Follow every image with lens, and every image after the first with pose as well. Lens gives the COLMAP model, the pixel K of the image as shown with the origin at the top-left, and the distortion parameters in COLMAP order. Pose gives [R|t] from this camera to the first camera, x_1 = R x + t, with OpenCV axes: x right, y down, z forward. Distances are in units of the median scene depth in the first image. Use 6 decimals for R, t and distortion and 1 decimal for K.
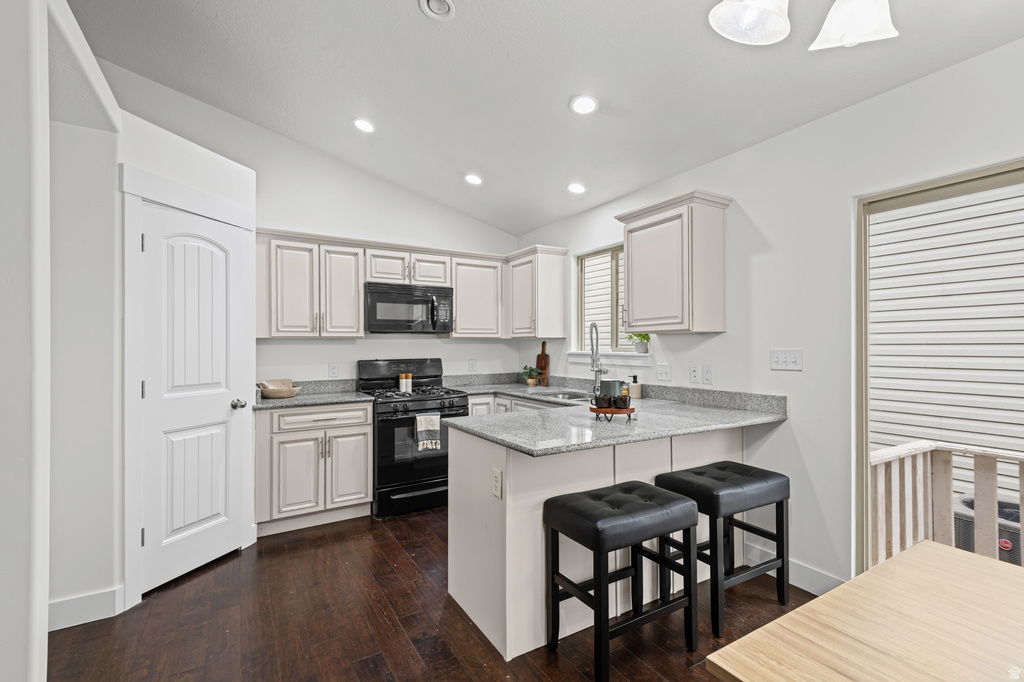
lens RADIAL K [[456.8, 0, 512.0], [0, 456.8, 341.0], [0, 0, 1]] dist [0.033565, -0.021179]
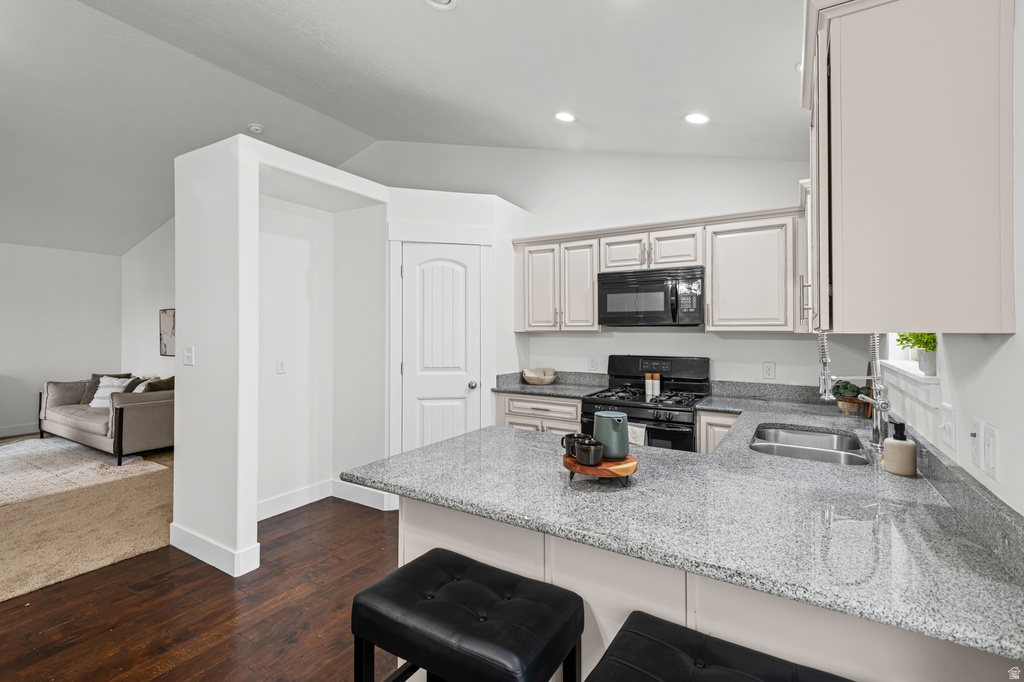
lens RADIAL K [[464.3, 0, 508.8], [0, 464.3, 325.2], [0, 0, 1]] dist [0.037318, -0.022180]
pose [[0.457439, -0.002506, -0.889237, 0.469322], [0.004431, 0.999990, -0.000539, -0.021697], [0.889230, -0.003693, 0.457446, 0.402777]]
